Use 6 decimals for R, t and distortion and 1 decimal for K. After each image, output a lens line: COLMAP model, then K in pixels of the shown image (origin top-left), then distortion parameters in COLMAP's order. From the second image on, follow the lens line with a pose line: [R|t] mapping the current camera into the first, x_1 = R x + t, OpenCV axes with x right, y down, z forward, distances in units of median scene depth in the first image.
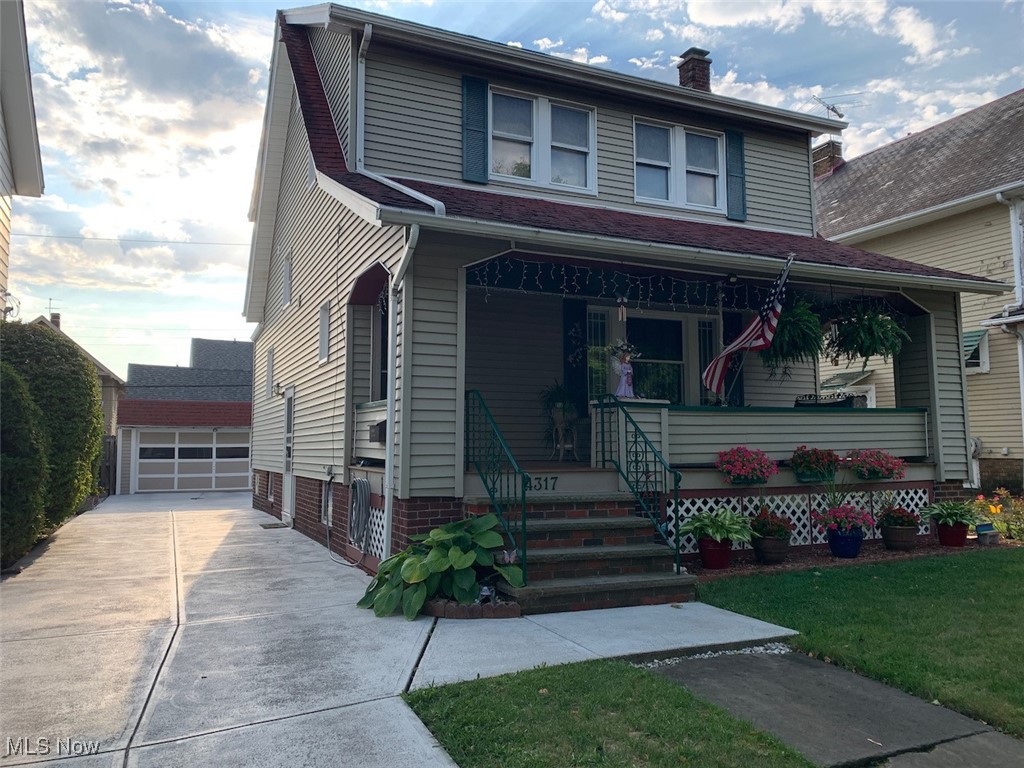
lens RADIAL K [[768.7, 0, 512.0], [0, 768.7, 384.0], [0, 0, 1]] dist [0.113088, -0.215282]
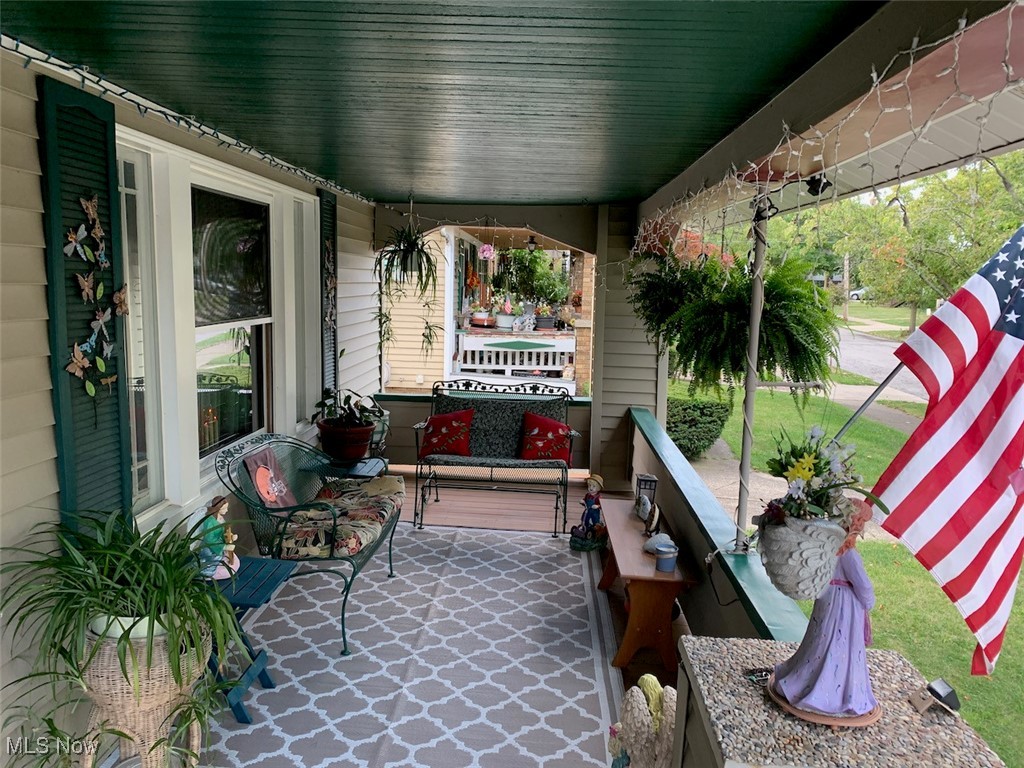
lens RADIAL K [[768.7, 0, 512.0], [0, 768.7, 384.0], [0, 0, 1]] dist [0.113088, -0.215282]
pose [[0.453596, -0.105327, 0.884961, -0.068251], [-0.094932, 0.981632, 0.165491, -0.075121], [-0.886137, -0.159077, 0.435266, 0.772514]]
